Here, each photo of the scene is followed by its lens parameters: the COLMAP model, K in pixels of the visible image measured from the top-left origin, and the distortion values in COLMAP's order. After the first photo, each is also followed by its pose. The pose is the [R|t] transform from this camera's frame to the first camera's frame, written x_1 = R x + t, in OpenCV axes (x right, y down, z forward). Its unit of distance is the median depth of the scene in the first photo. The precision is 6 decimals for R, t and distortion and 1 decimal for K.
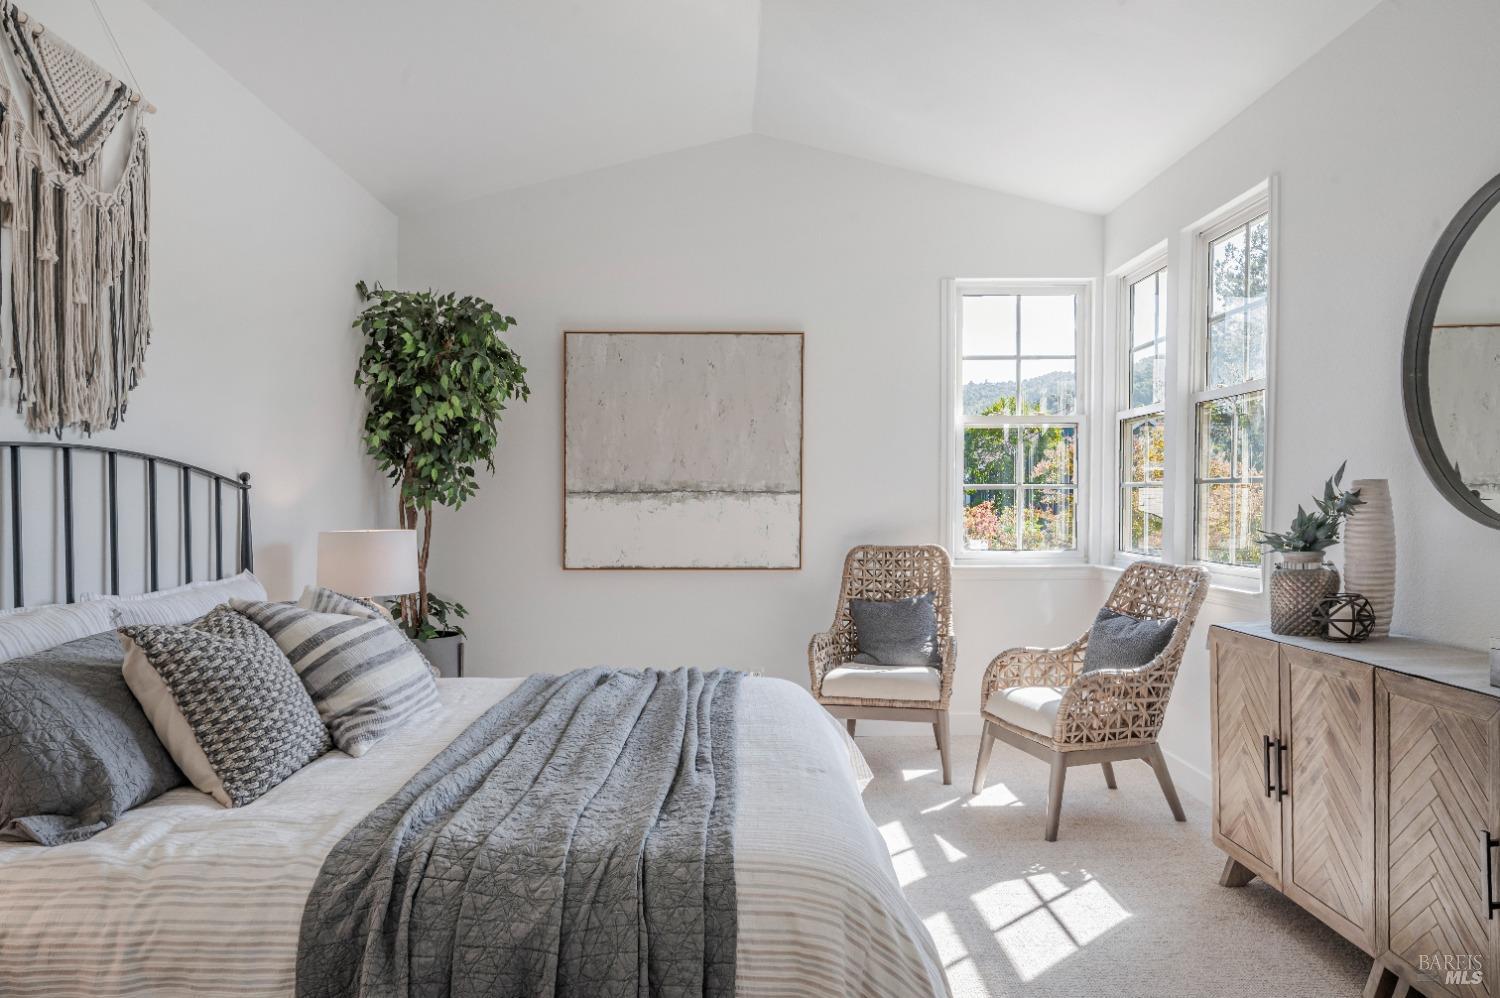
lens RADIAL K [[1008.8, 0, 747.5], [0, 1008.8, 507.7], [0, 0, 1]] dist [0.004906, 0.007641]
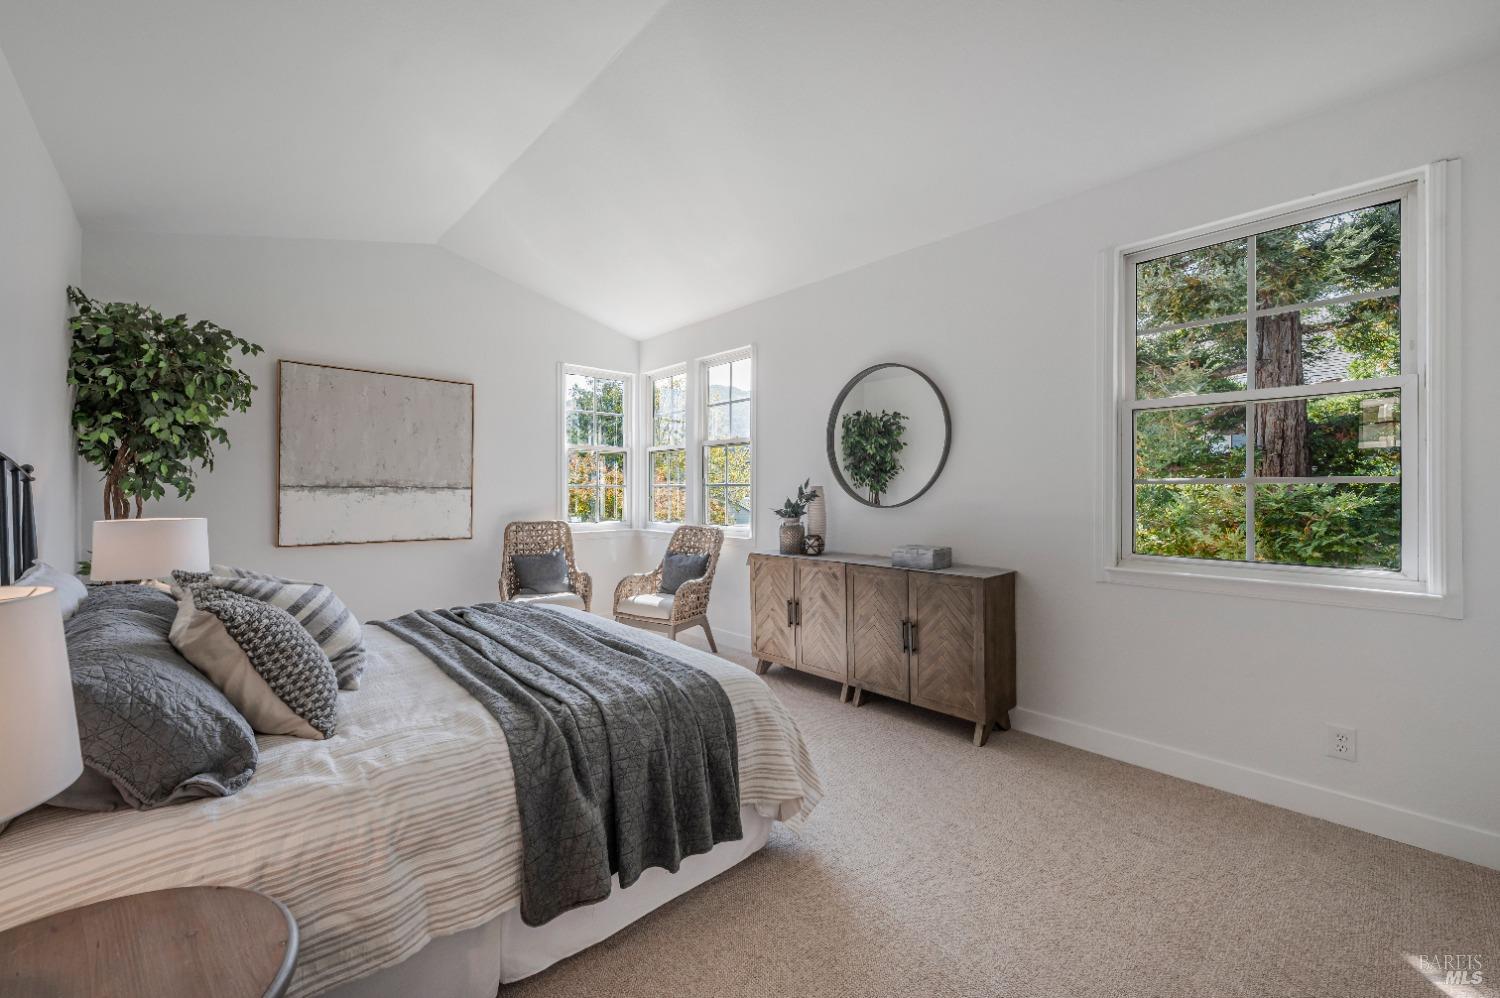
lens RADIAL K [[605.6, 0, 750.8], [0, 605.6, 494.1], [0, 0, 1]] dist [0.016553, -0.000148]
pose [[0.746217, 0.003291, 0.665695, -0.395669], [0.000217, 0.999987, -0.005188, -0.002296], [-0.665703, 0.004016, 0.746206, 0.047613]]
